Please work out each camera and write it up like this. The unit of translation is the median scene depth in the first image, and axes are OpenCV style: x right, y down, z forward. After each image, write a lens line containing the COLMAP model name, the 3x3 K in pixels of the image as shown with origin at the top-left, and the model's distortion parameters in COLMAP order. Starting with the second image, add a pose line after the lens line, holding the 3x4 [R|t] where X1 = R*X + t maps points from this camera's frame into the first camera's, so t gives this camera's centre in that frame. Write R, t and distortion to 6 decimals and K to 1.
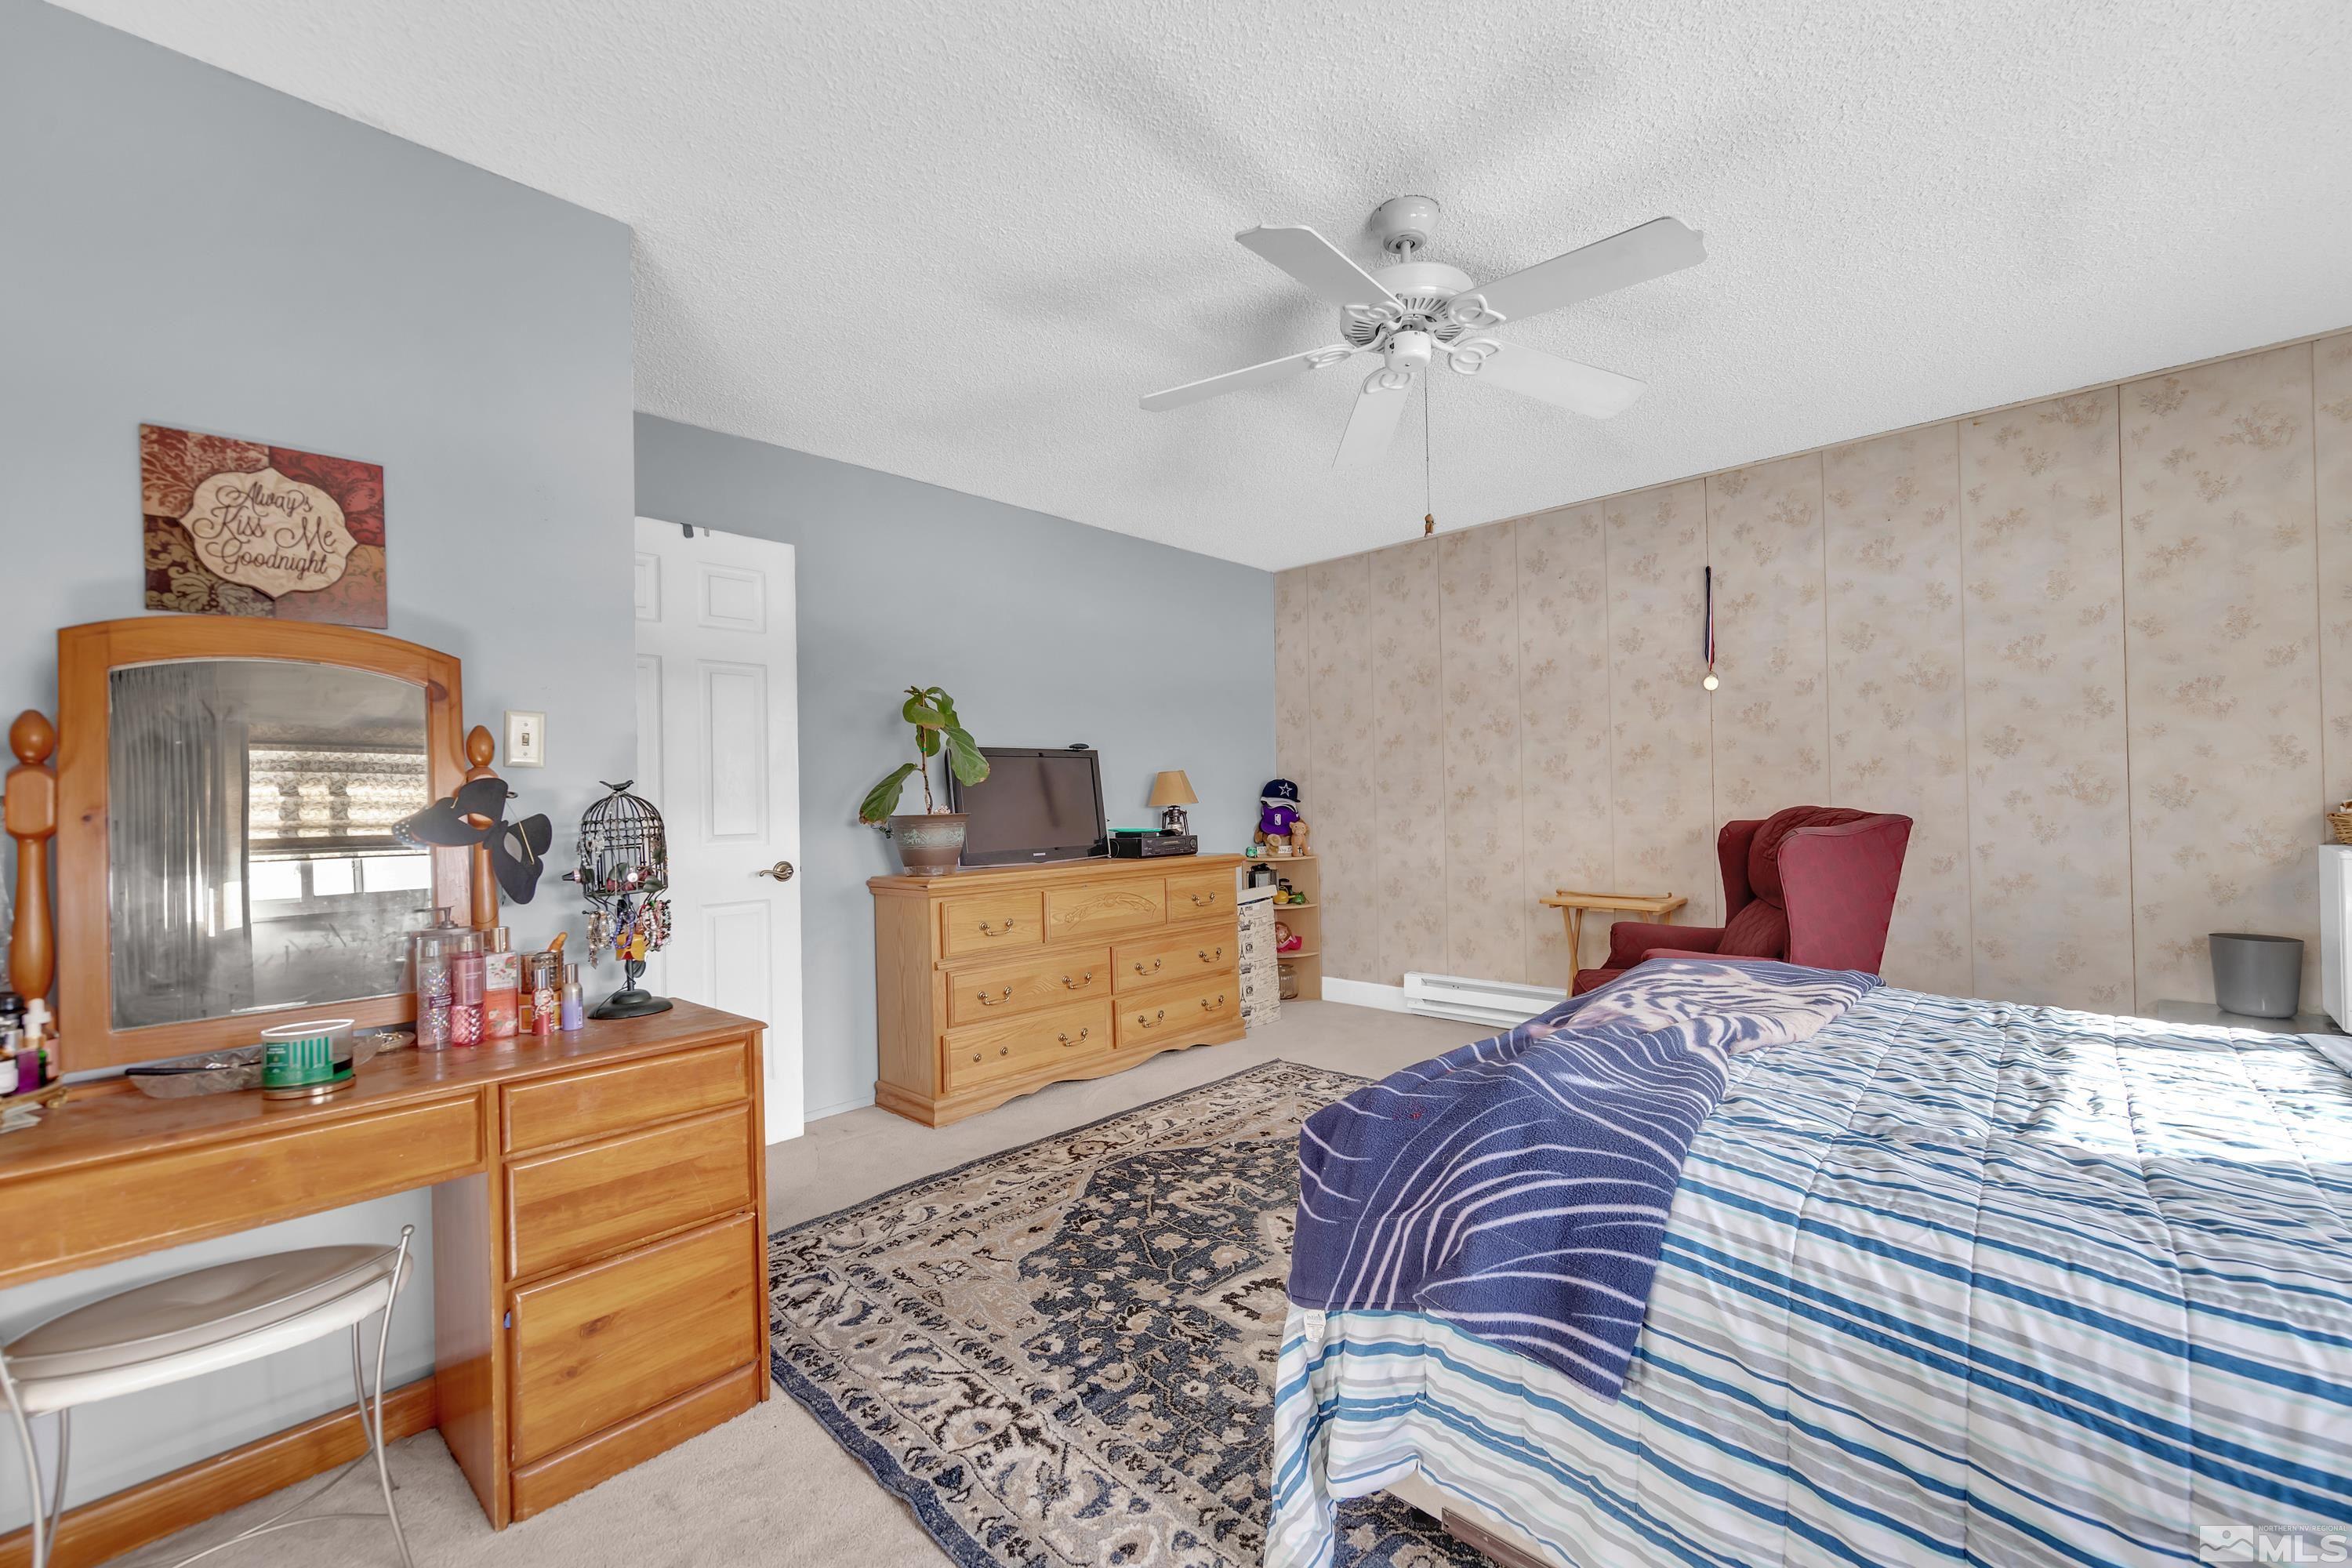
lens RADIAL K [[1011.5, 0, 1176.0], [0, 1011.5, 784.0], [0, 0, 1]] dist [0.001133, 0.000358]
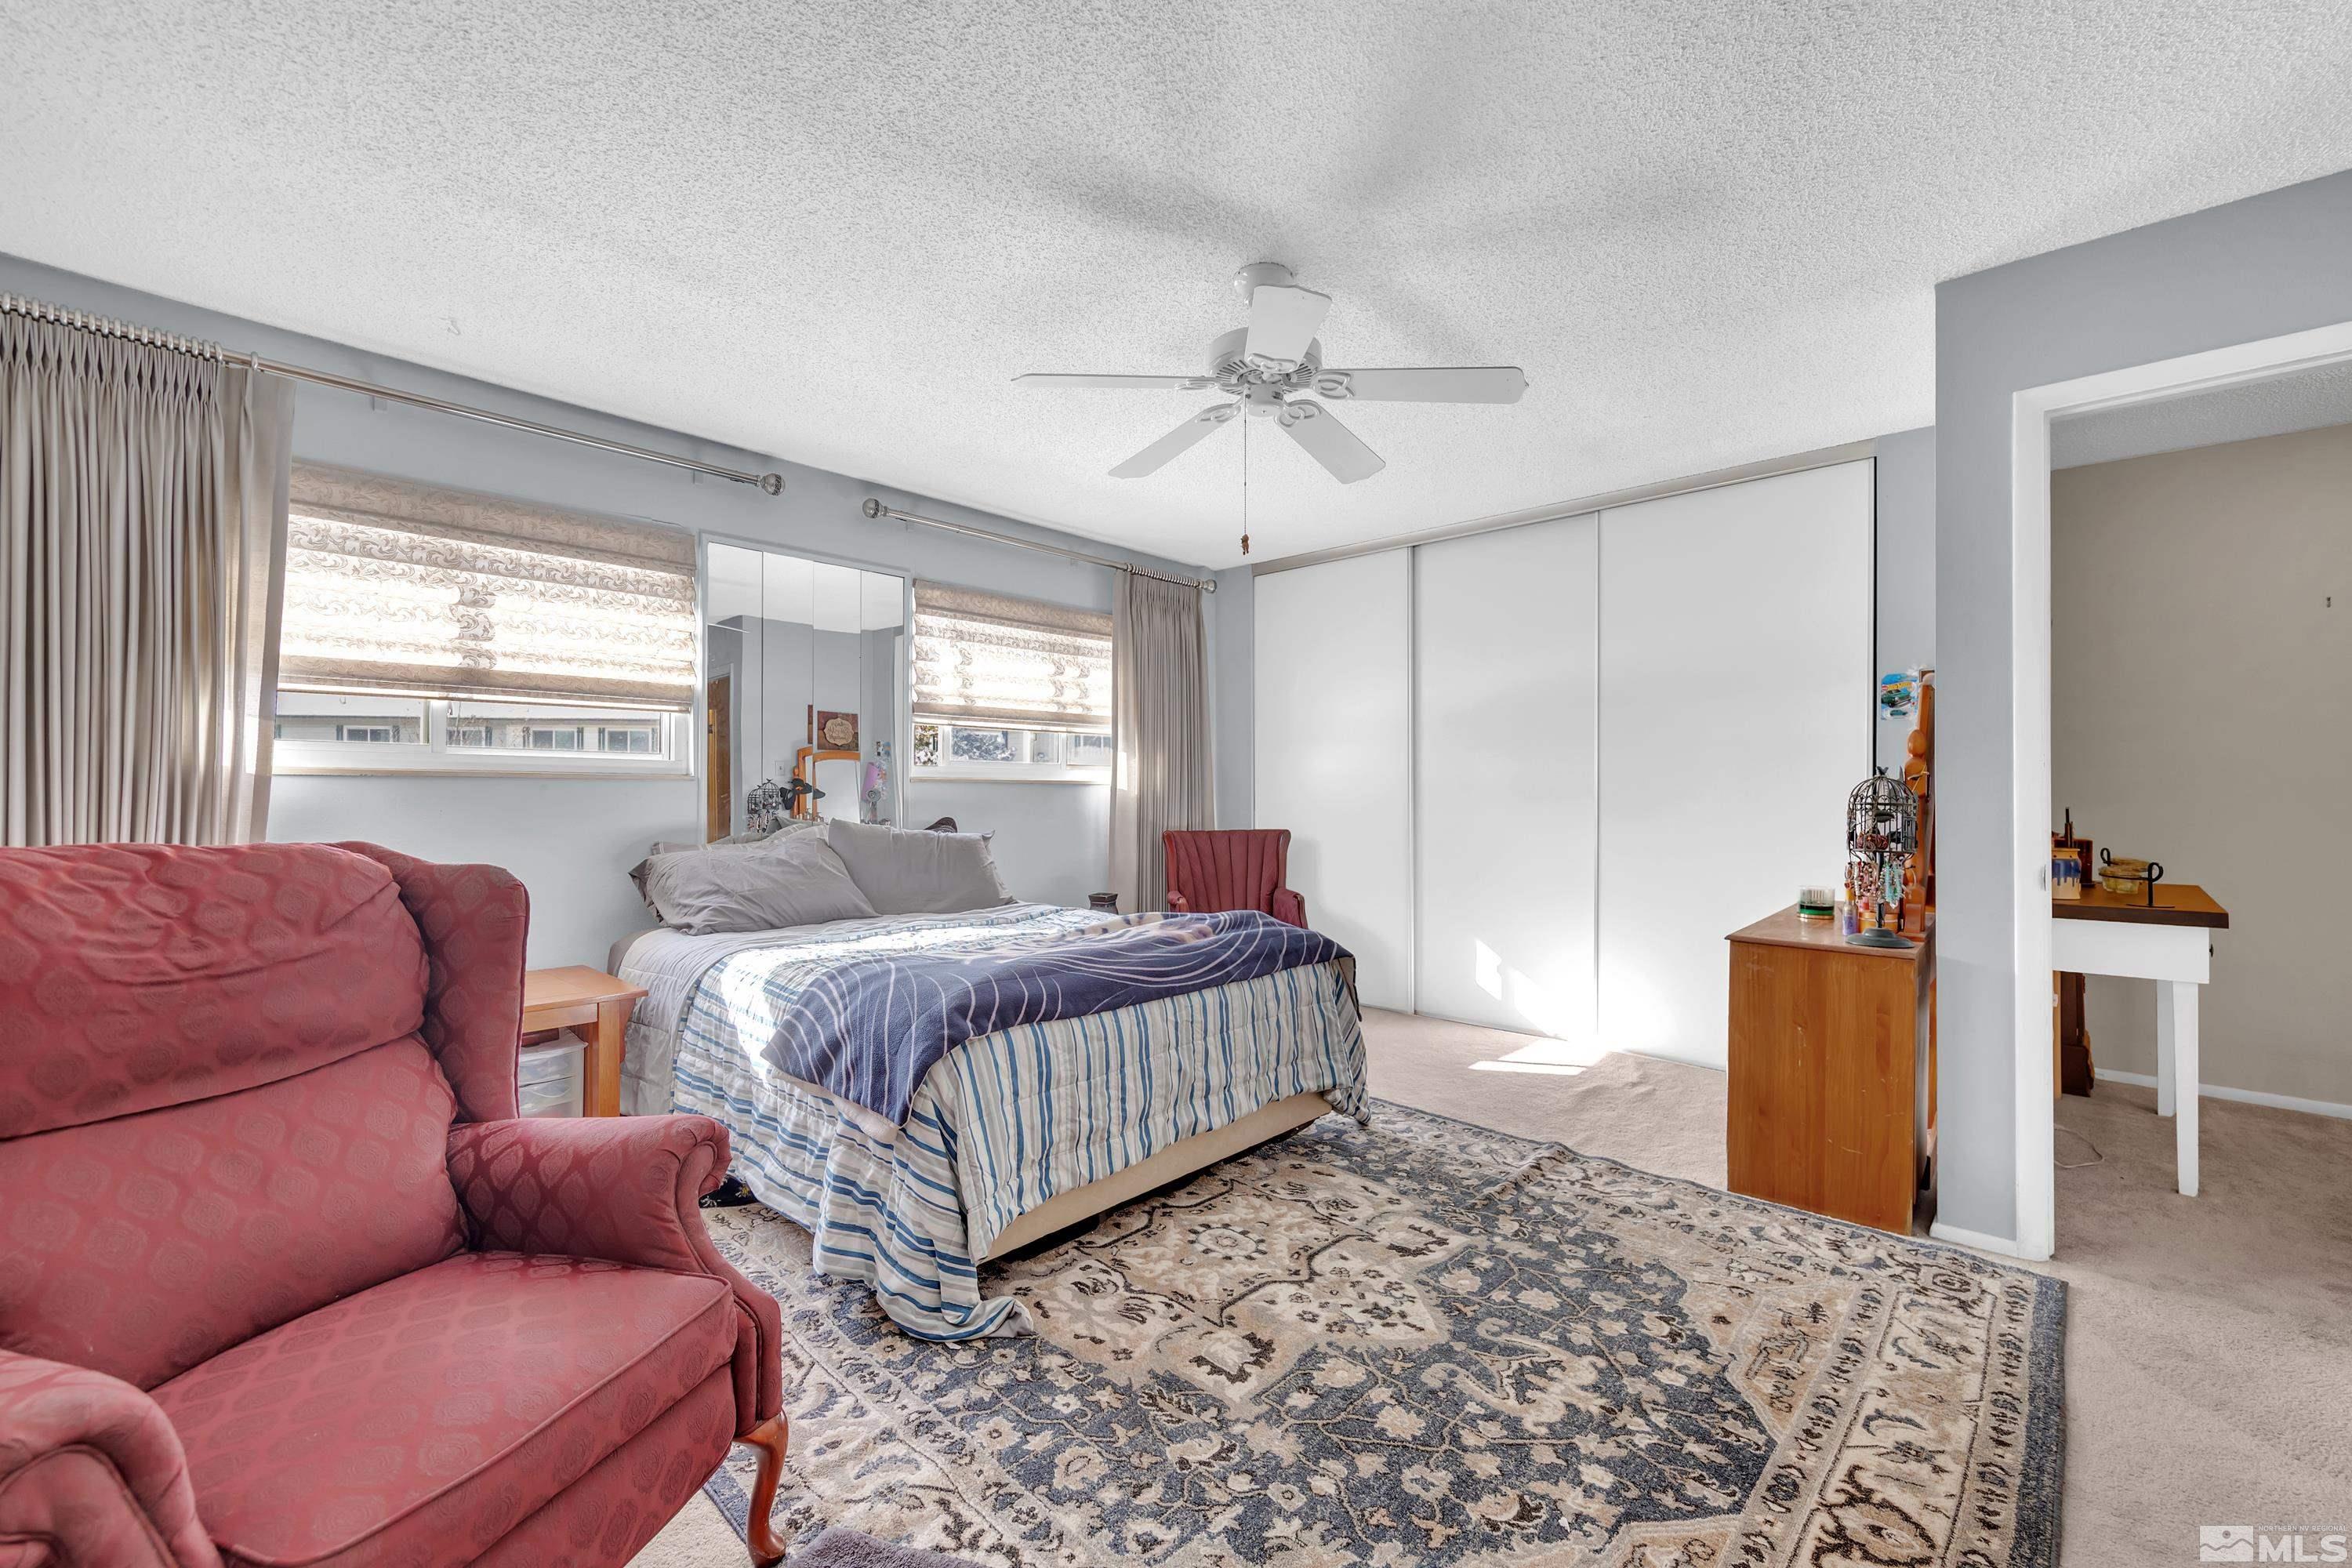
lens RADIAL K [[1011.5, 0, 1176.0], [0, 1011.5, 784.0], [0, 0, 1]] dist [0.001133, 0.000358]
pose [[-0.999806, 0.018645, -0.006361, 0.310851], [0.018758, 0.999658, -0.018228, 0.022196], [0.006019, -0.018344, -0.999814, 1.932765]]
